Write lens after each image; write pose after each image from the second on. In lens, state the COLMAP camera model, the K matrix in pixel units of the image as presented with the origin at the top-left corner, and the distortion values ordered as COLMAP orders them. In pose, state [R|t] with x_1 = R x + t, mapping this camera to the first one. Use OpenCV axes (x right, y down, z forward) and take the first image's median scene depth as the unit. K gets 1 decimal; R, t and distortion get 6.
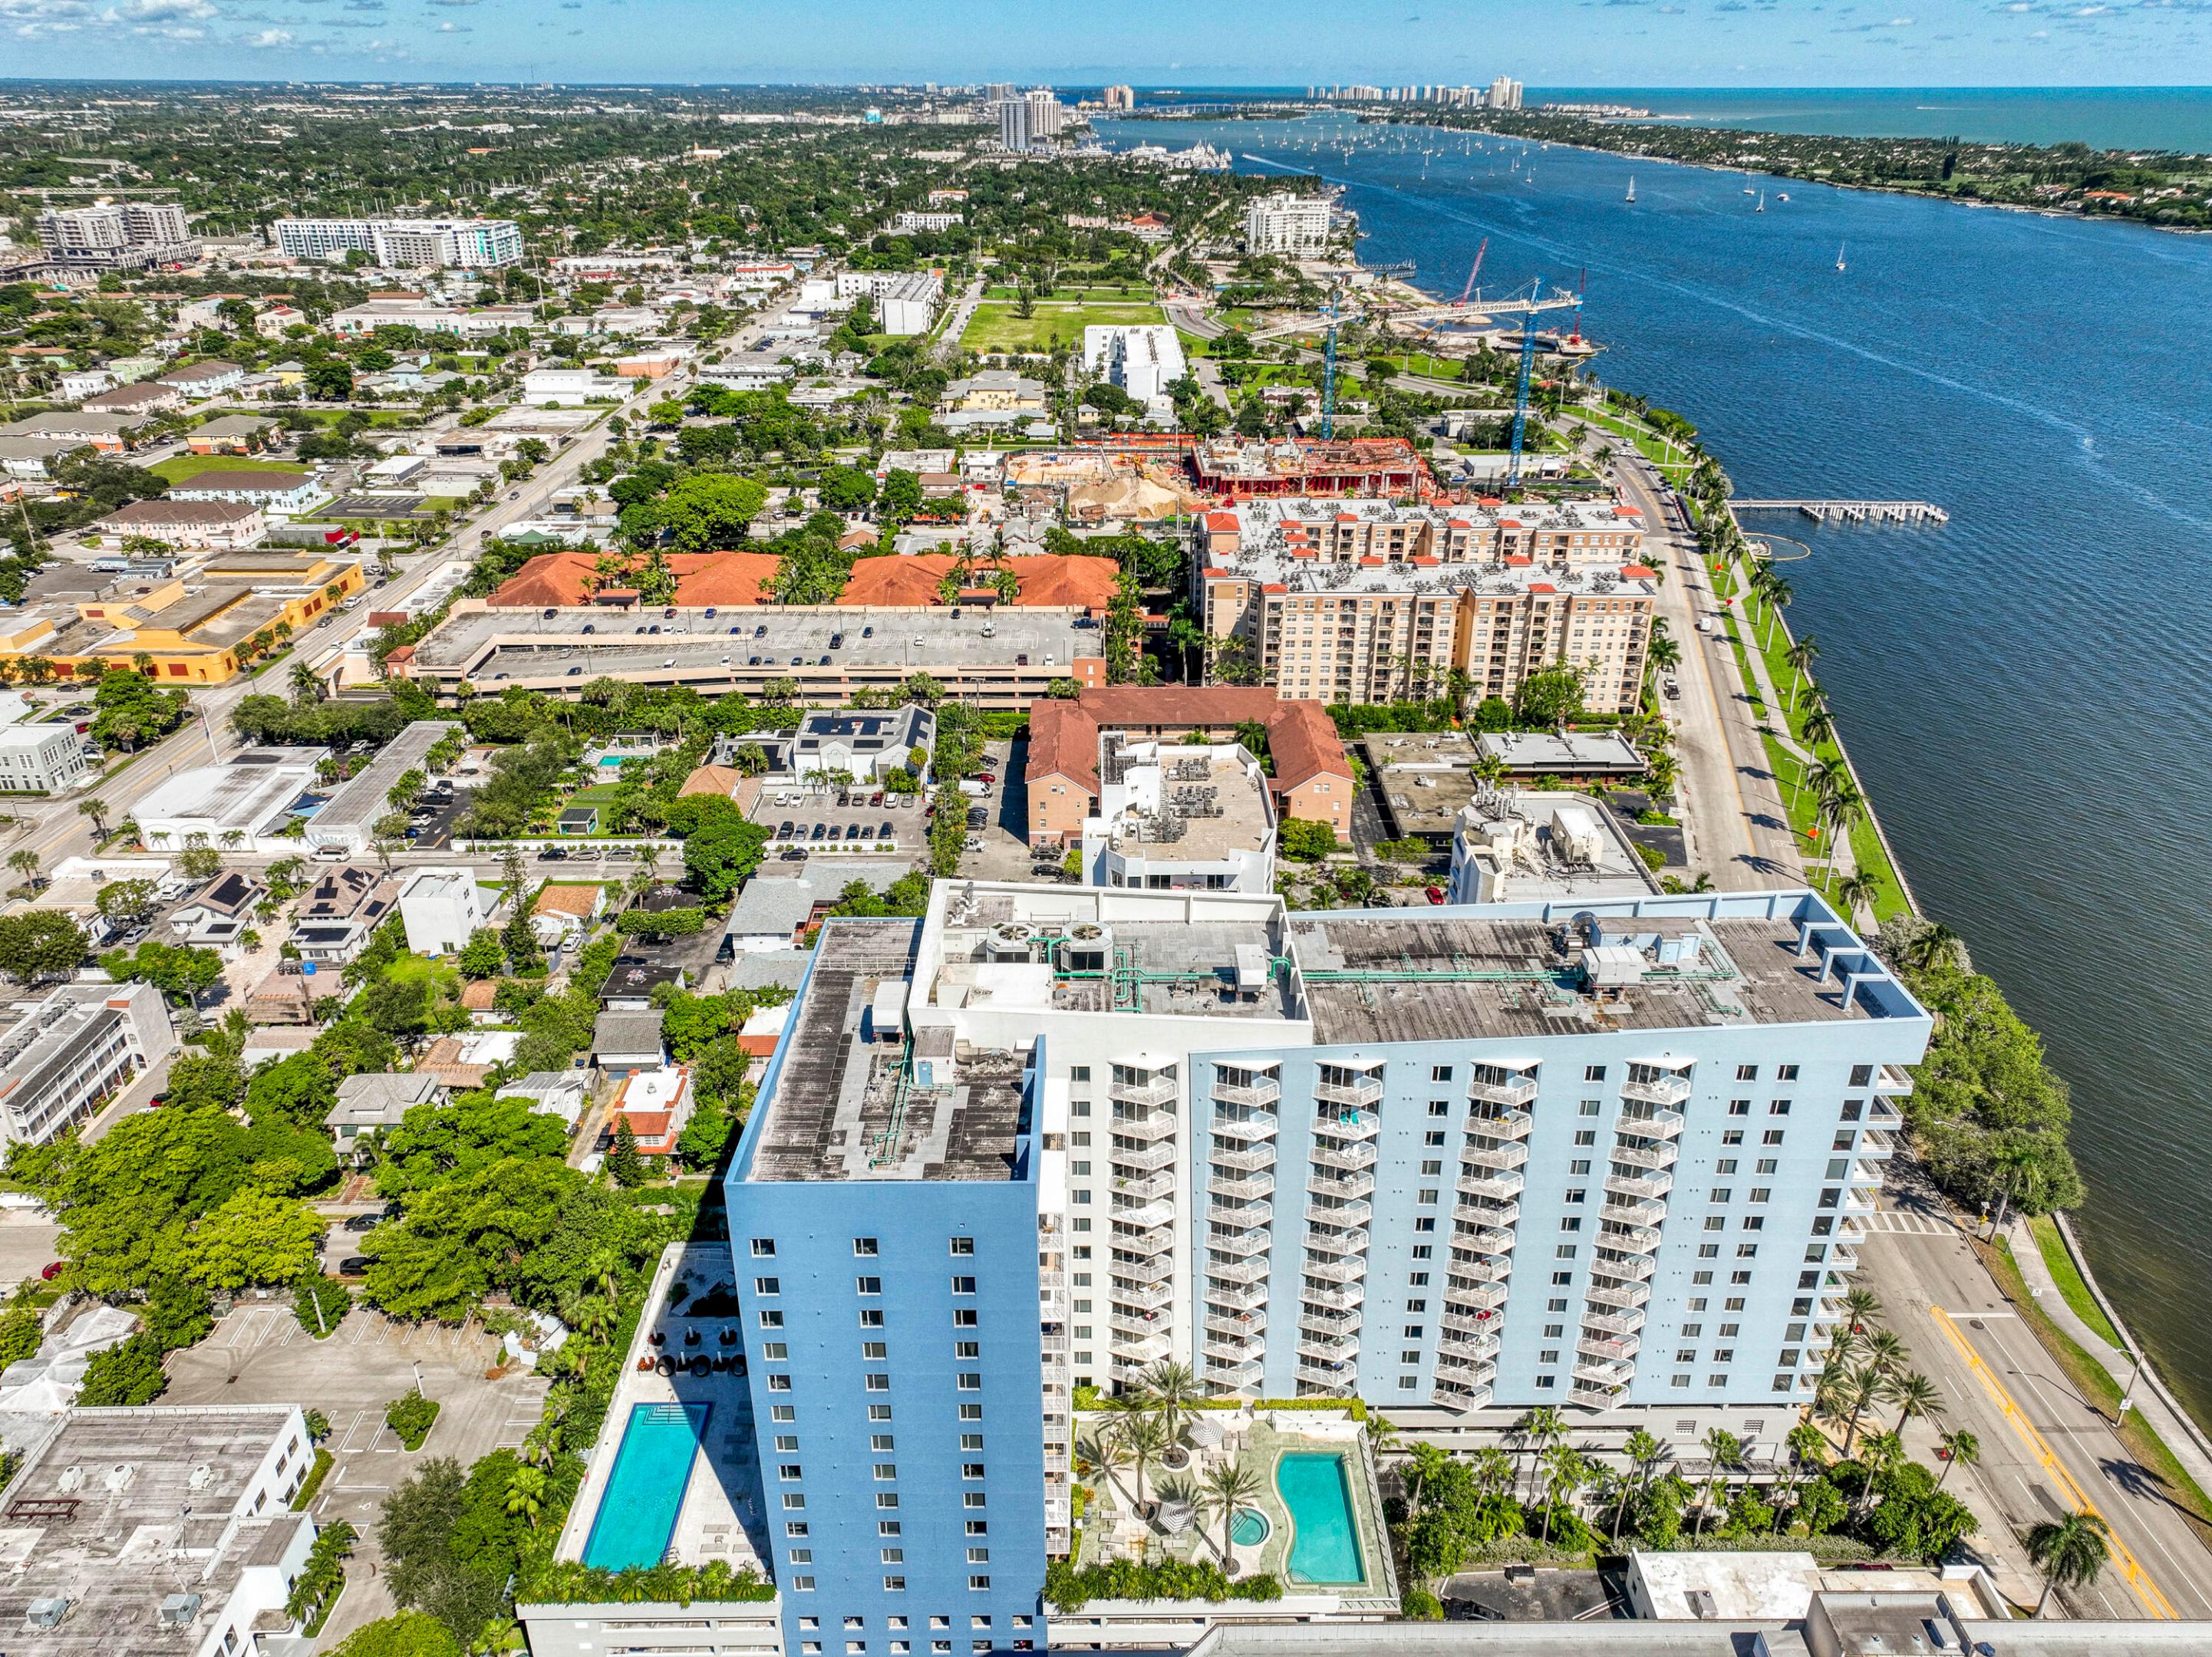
lens RADIAL K [[1552.1, 0, 1106.0], [0, 1552.1, 828.5], [0, 0, 1]] dist [-0.010914, 0.024581]
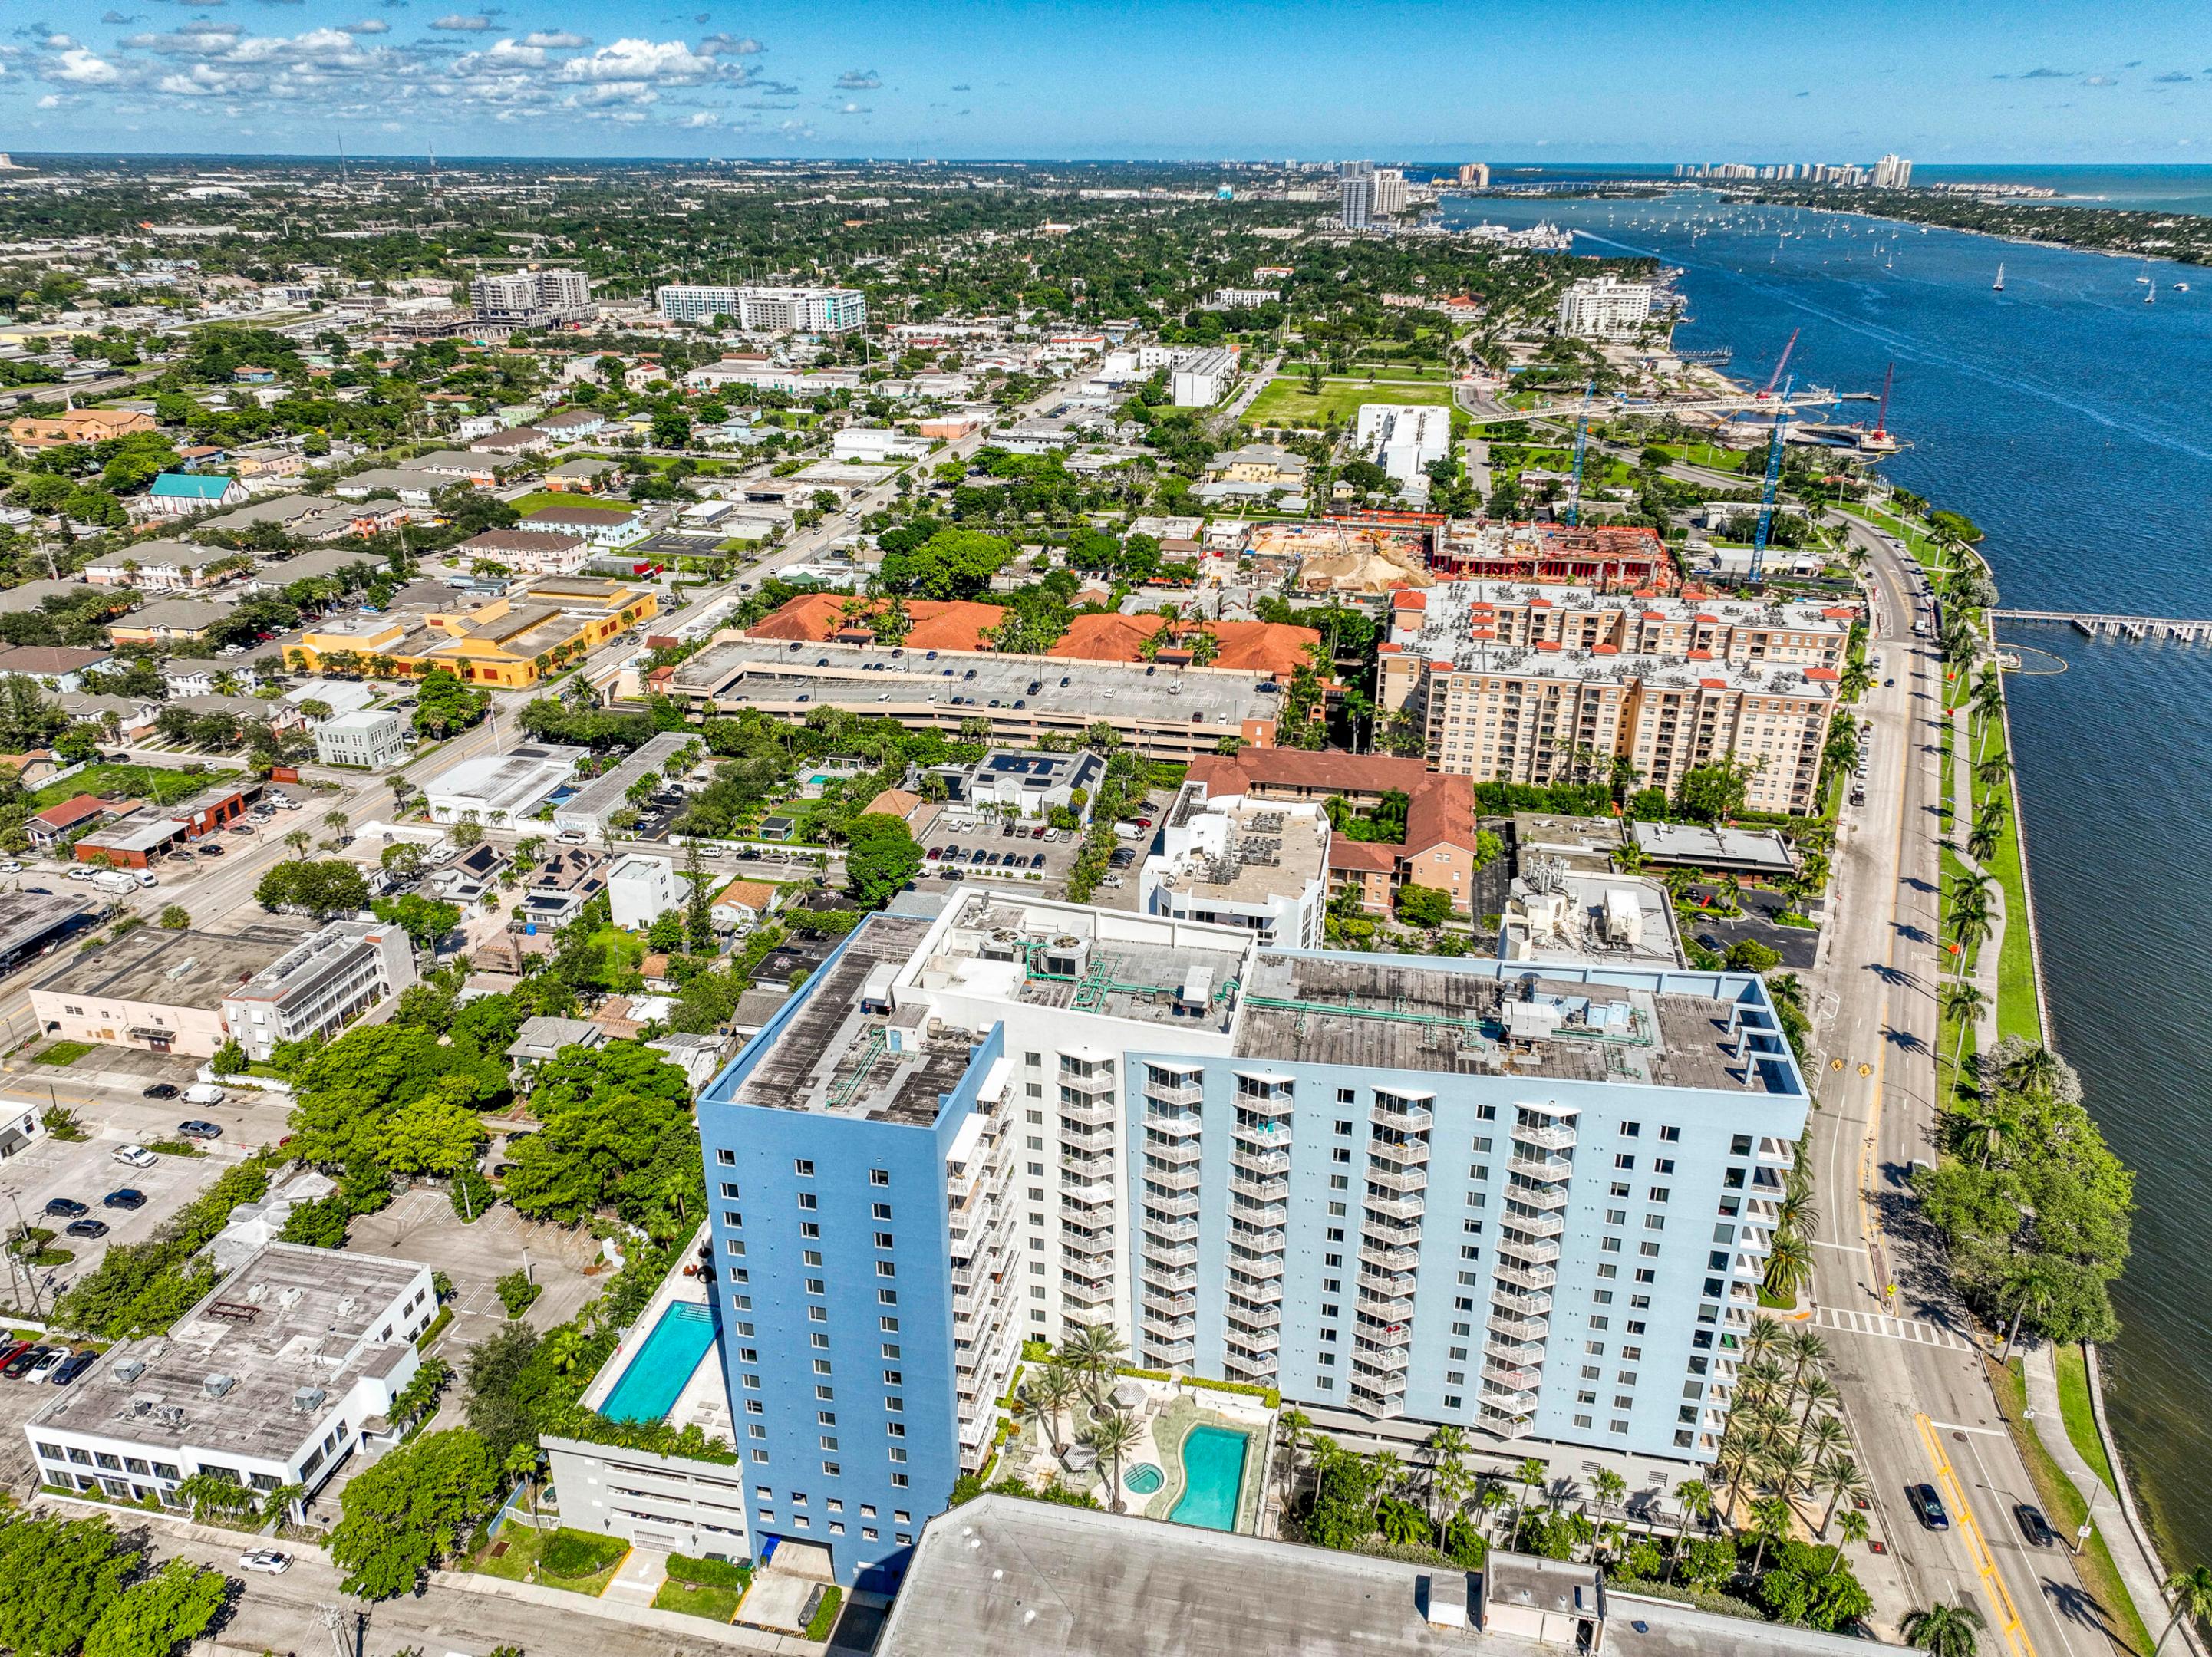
lens RADIAL K [[1552.1, 0, 1106.0], [0, 1552.1, 828.5], [0, 0, 1]] dist [-0.010914, 0.024581]
pose [[0.977101, 0.086073, -0.194589, 0.099182], [-0.093837, 0.995104, -0.031019, 0.006703], [0.190966, 0.048568, 0.980394, -0.055990]]
